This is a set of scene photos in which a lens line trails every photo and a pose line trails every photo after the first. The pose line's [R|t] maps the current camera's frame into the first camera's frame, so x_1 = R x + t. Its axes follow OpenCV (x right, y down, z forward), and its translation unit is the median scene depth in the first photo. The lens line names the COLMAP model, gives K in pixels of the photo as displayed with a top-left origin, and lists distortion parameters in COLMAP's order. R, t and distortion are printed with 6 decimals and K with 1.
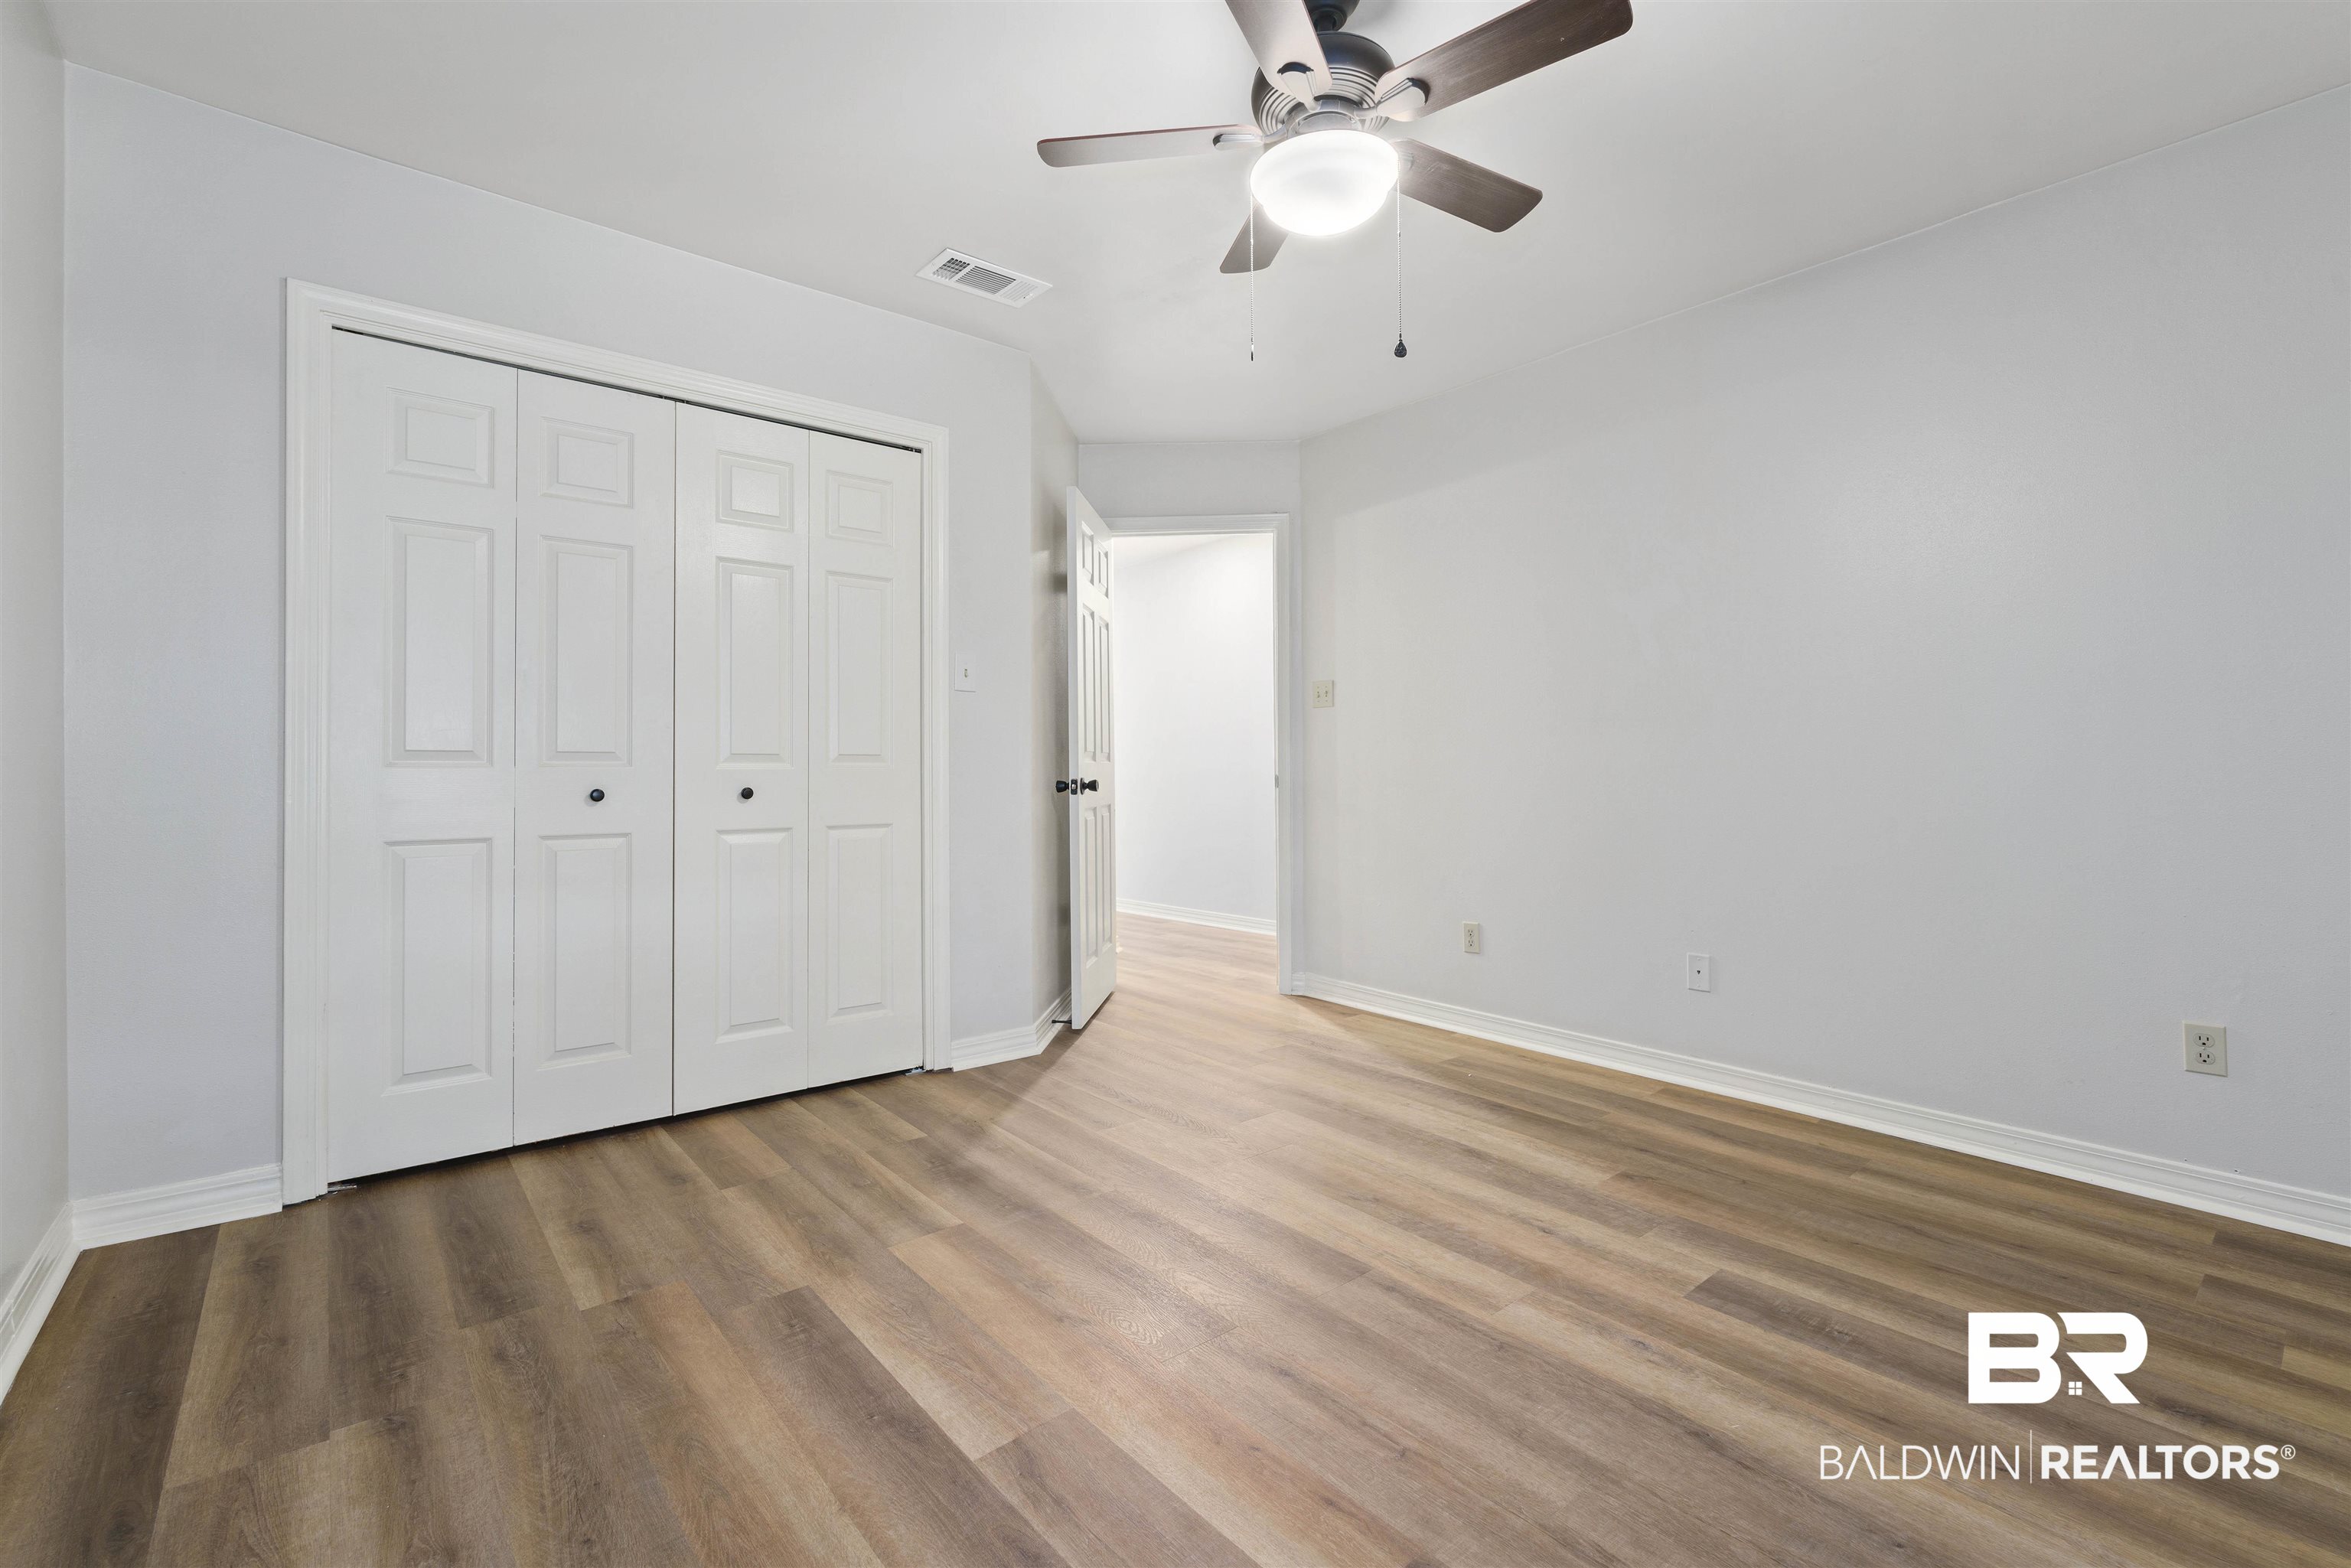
lens RADIAL K [[1011.8, 0, 1172.0], [0, 1011.8, 774.5], [0, 0, 1]] dist [-0.000545, -0.000123]
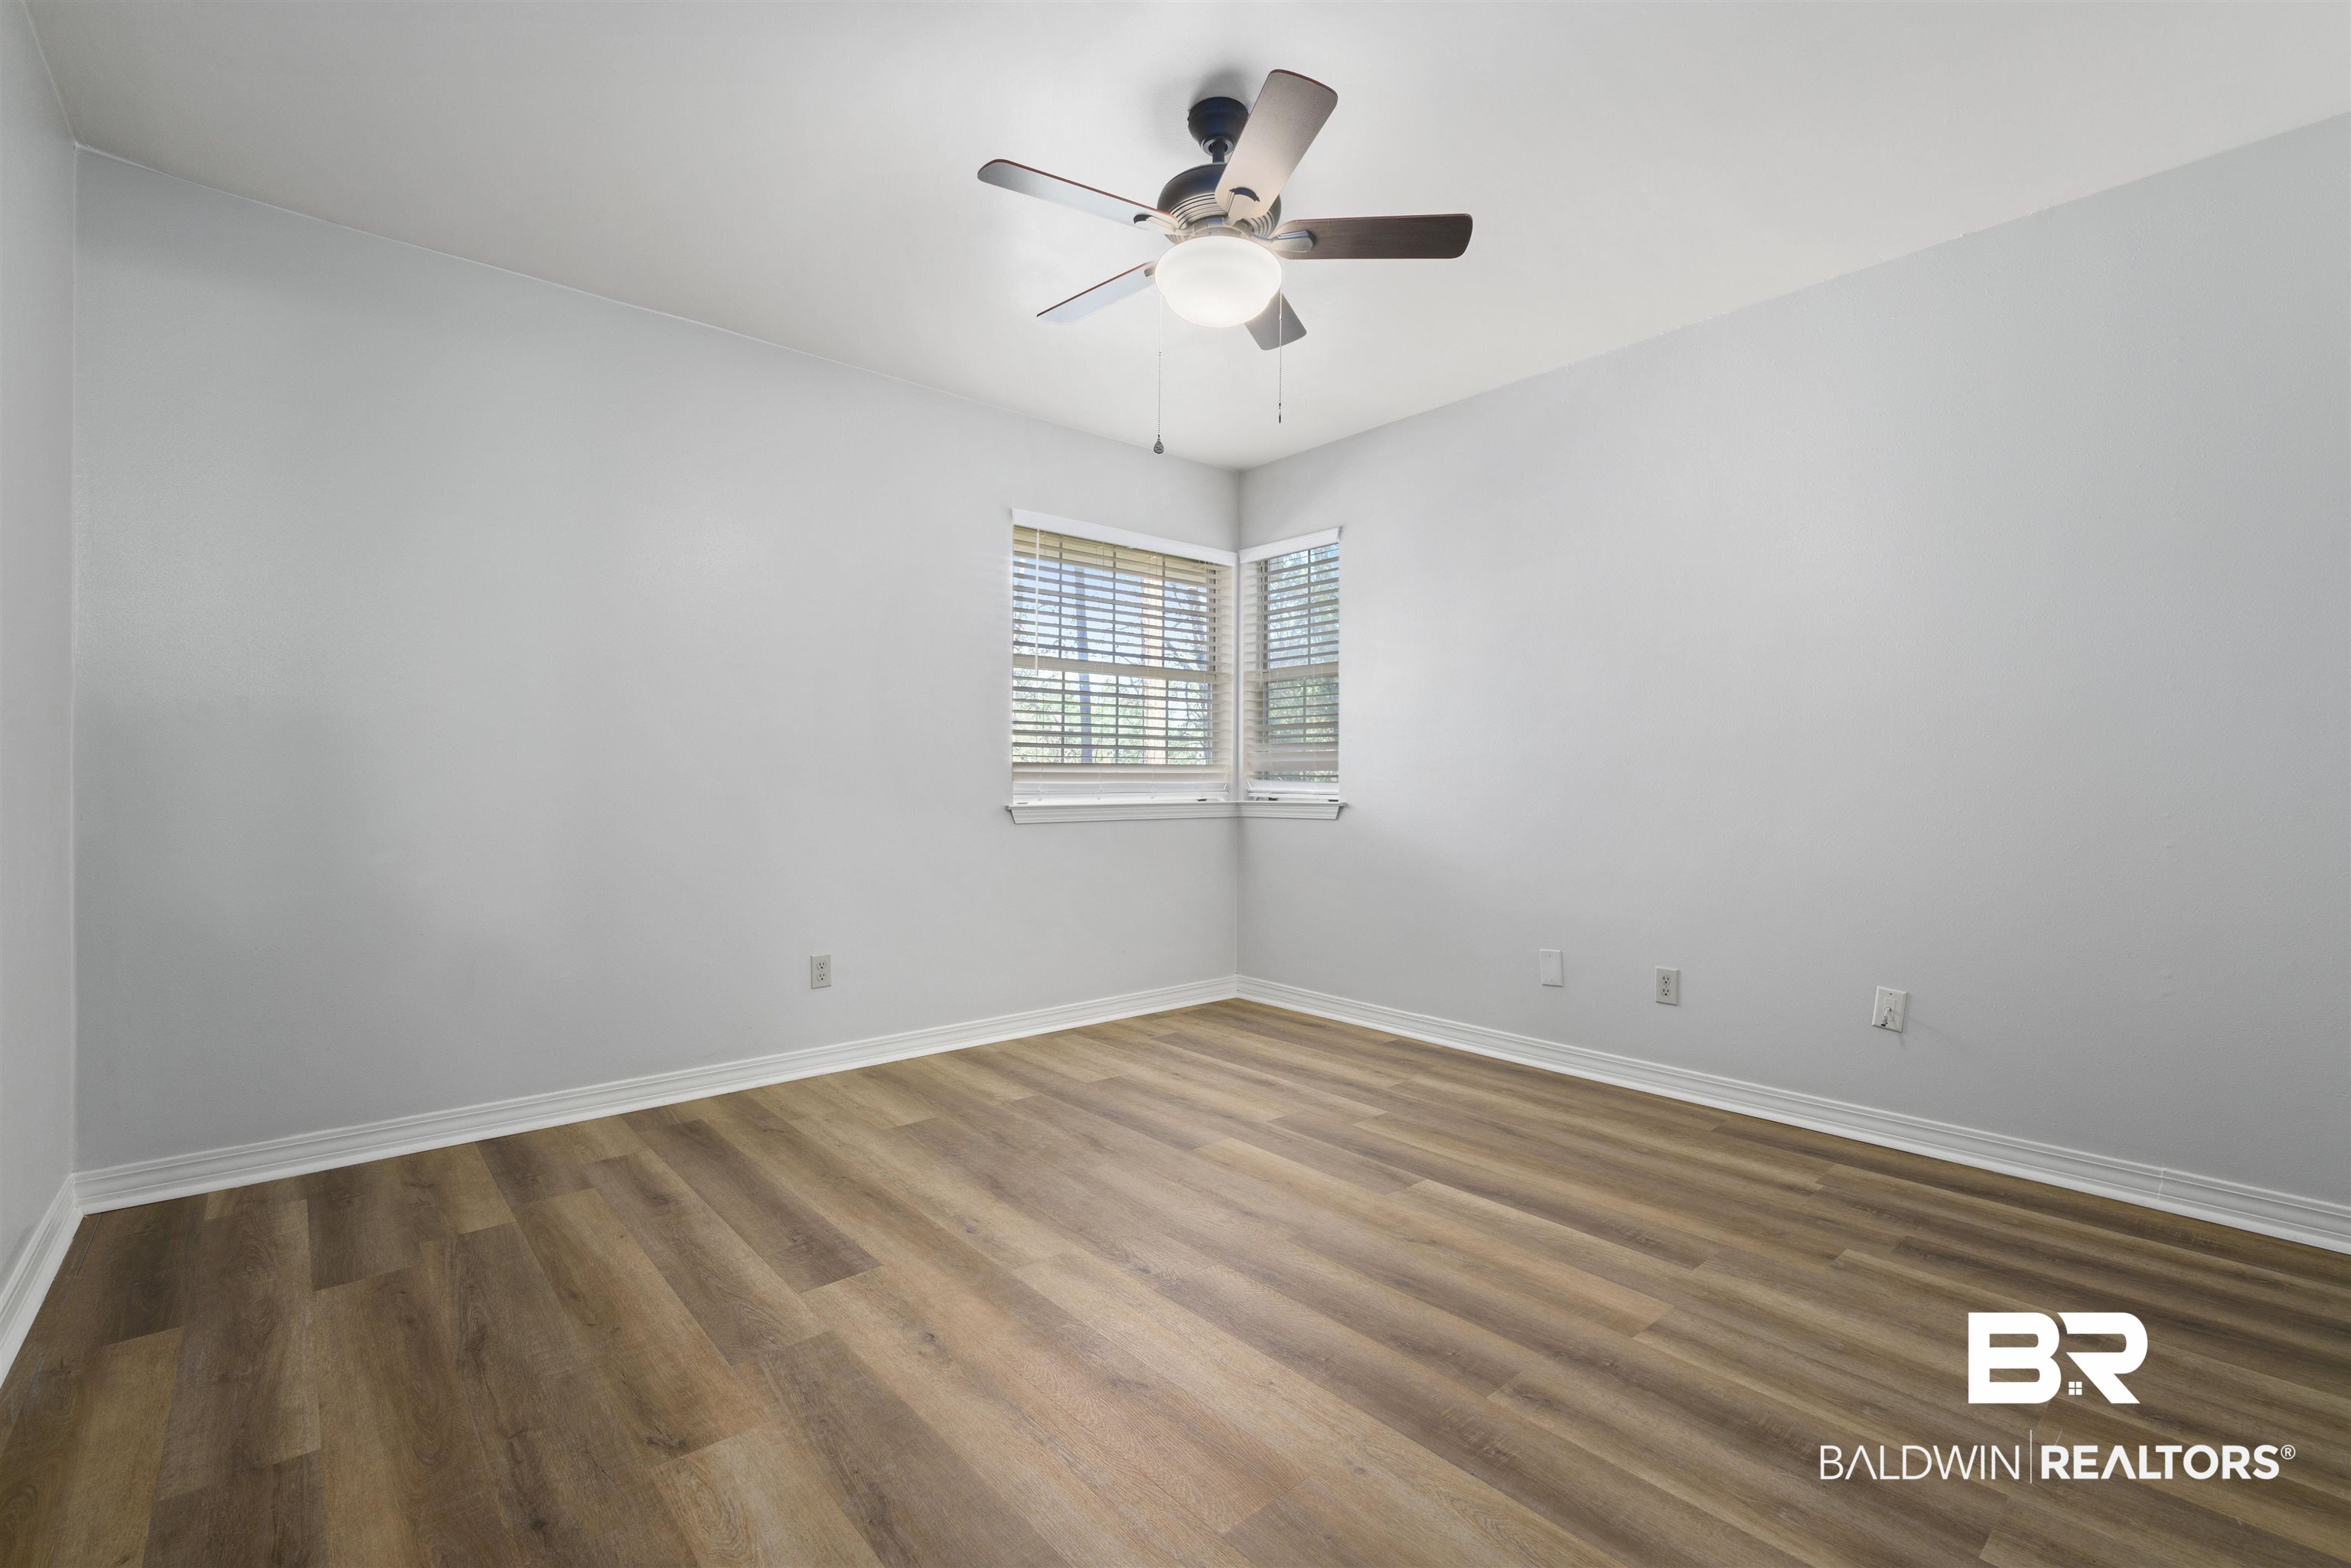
lens RADIAL K [[1011.8, 0, 1172.0], [0, 1011.8, 774.5], [0, 0, 1]] dist [-0.000545, -0.000123]
pose [[-0.999805, -0.005317, -0.019000, 0.212403], [-0.005366, 0.999982, 0.002566, -0.017786], [0.018986, 0.002667, -0.999816, 2.066474]]
